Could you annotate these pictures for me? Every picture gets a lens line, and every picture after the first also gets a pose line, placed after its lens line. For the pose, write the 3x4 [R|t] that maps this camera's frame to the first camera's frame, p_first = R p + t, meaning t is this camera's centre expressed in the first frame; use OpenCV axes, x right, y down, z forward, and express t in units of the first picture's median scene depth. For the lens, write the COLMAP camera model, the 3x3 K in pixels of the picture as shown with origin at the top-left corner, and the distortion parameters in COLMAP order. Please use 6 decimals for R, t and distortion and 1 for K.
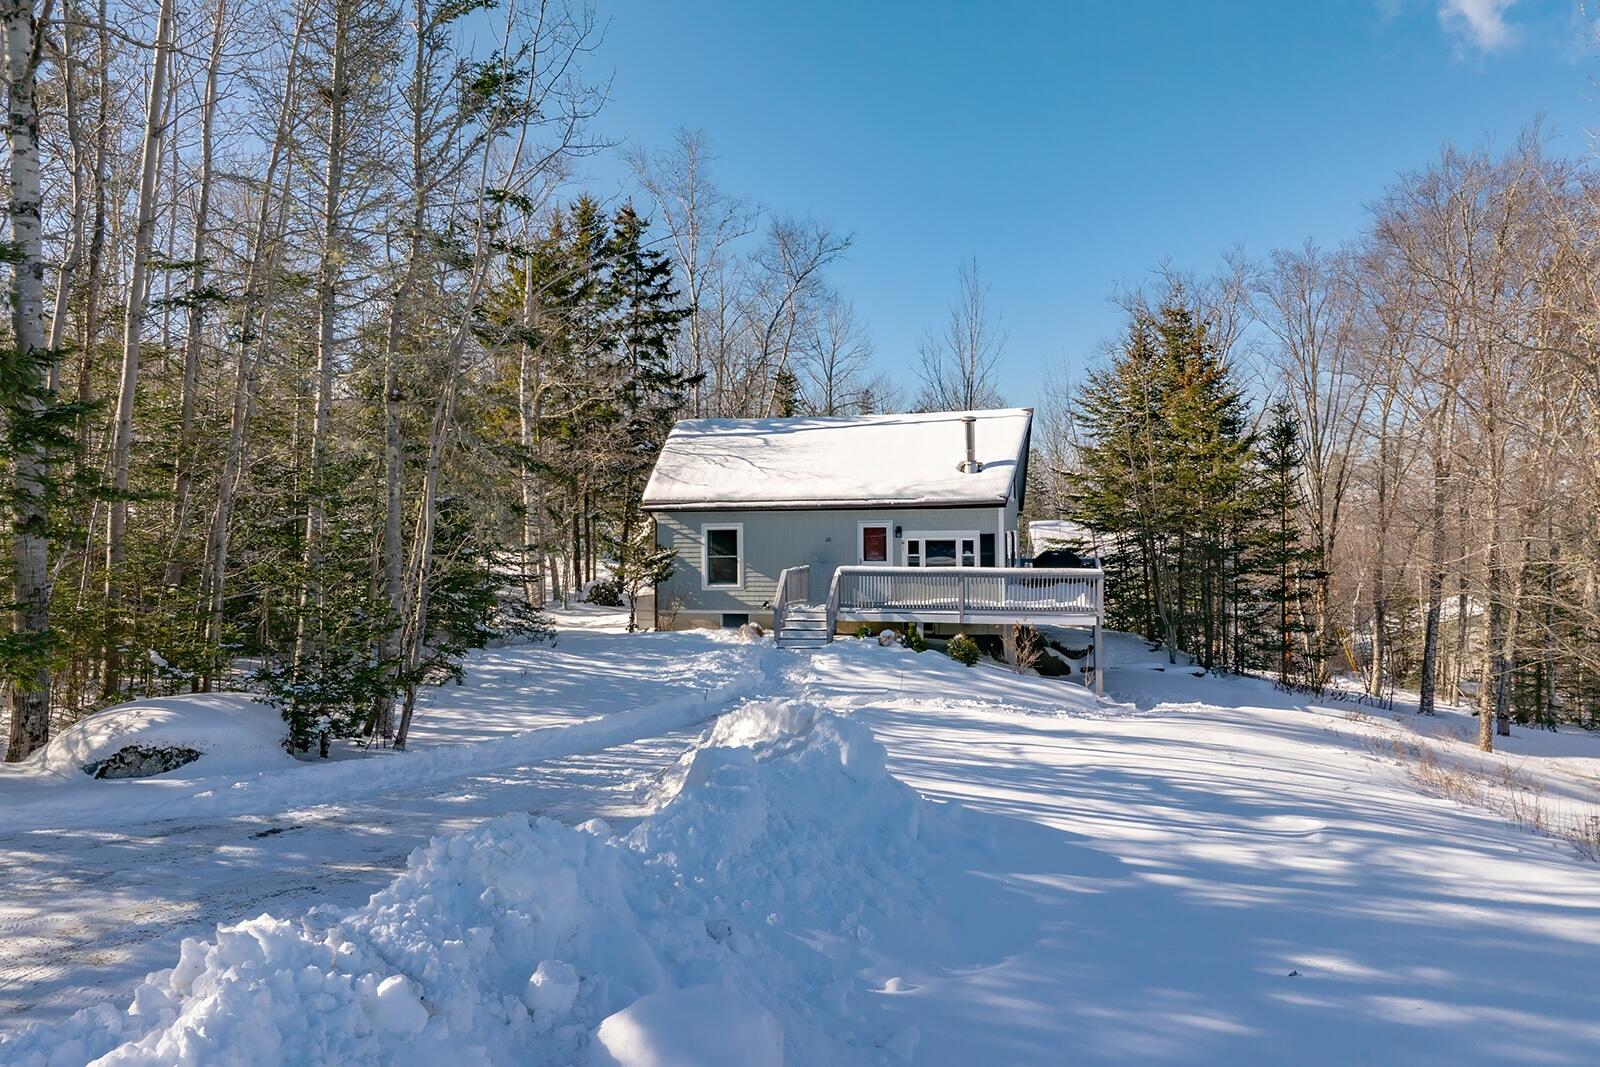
lens RADIAL K [[1107.2, 0, 811.4], [0, 1107.2, 521.9], [0, 0, 1]] dist [-0.039103, -0.002749]
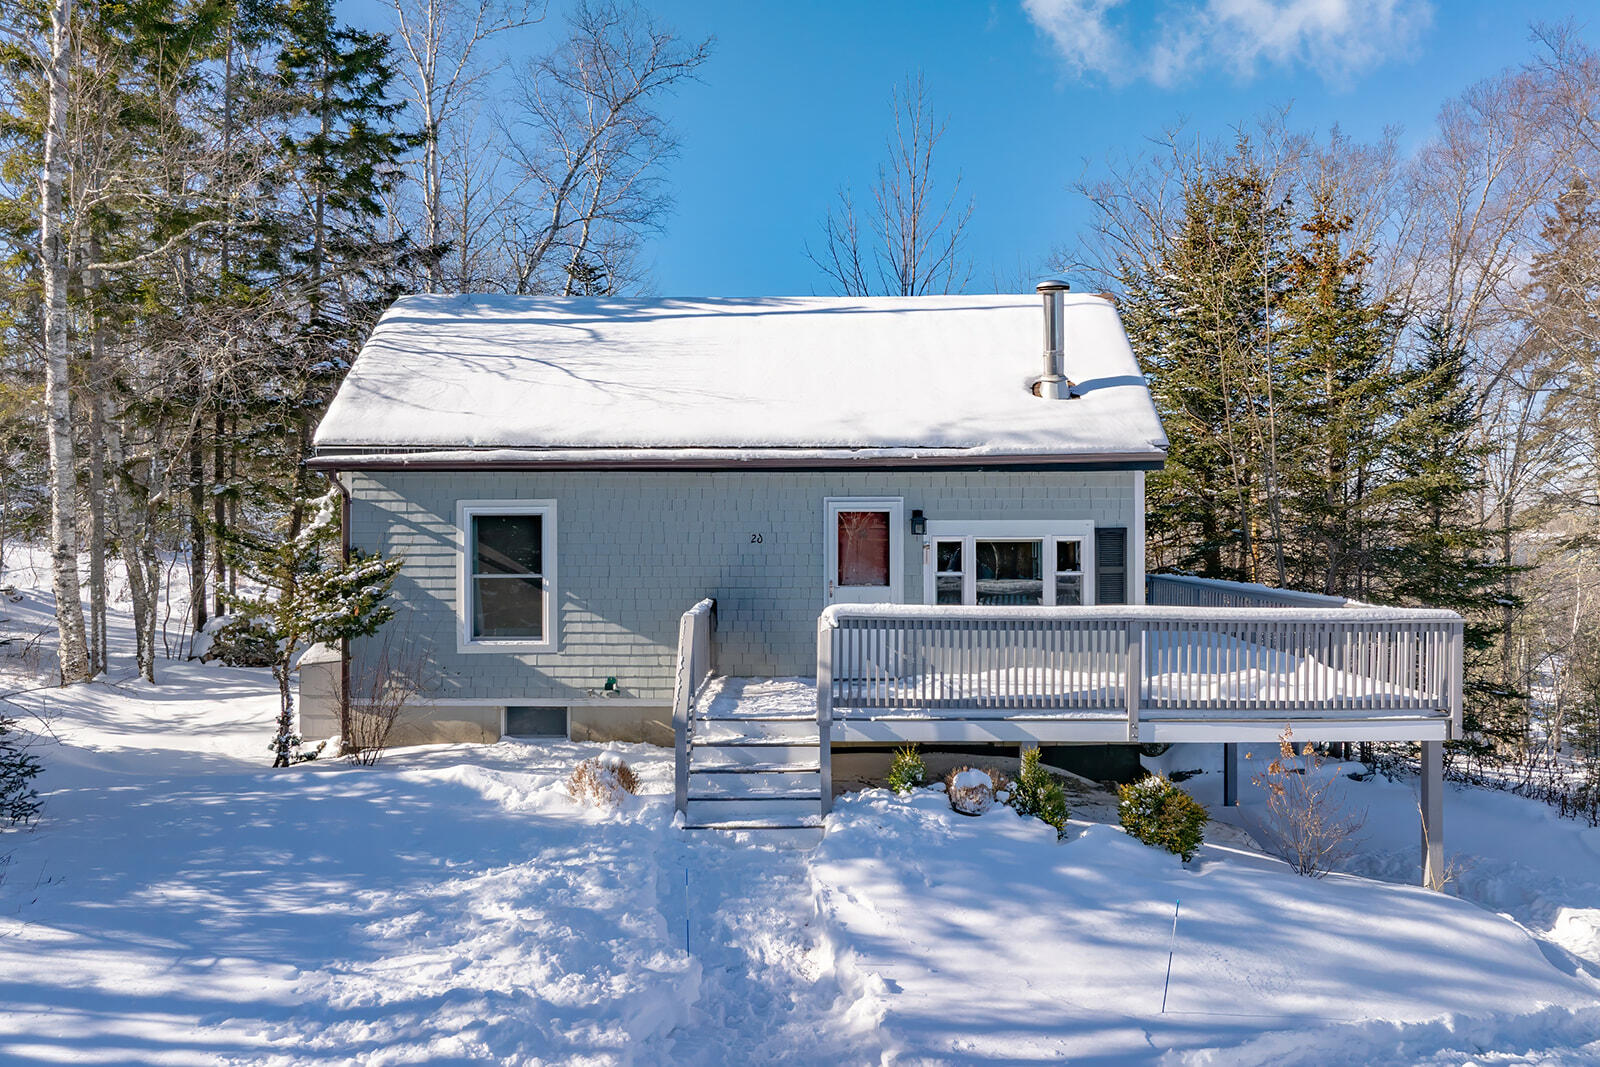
lens RADIAL K [[1107.2, 0, 811.4], [0, 1107.2, 521.9], [0, 0, 1]] dist [-0.039103, -0.002749]
pose [[0.969722, 0.010426, 0.243989, -0.070093], [-0.009471, 0.999942, -0.005086, 0.011069], [-0.244028, 0.002621, 0.969765, 0.545570]]
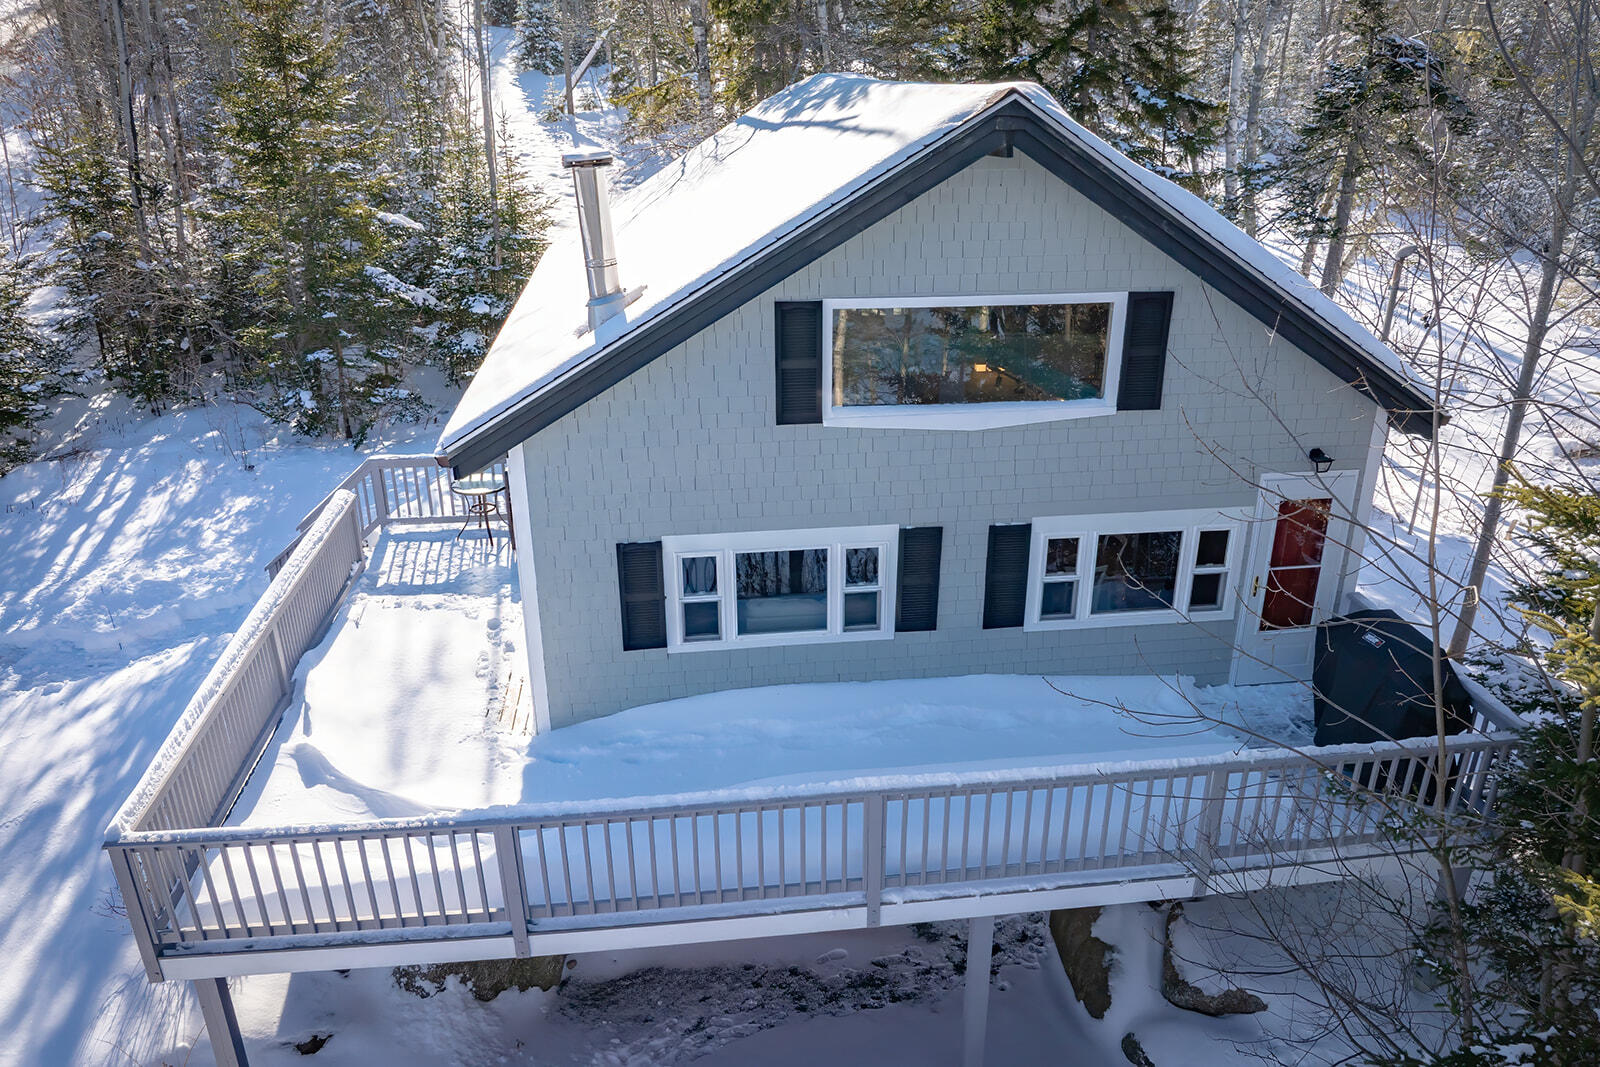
lens RADIAL K [[1107.2, 0, 811.4], [0, 1107.2, 521.9], [0, 0, 1]] dist [-0.039103, -0.002749]
pose [[0.397231, 0.358386, -0.844847, 0.439585], [-0.019651, 0.923706, 0.382599, -0.111437], [0.917508, -0.135378, 0.373967, 0.894963]]
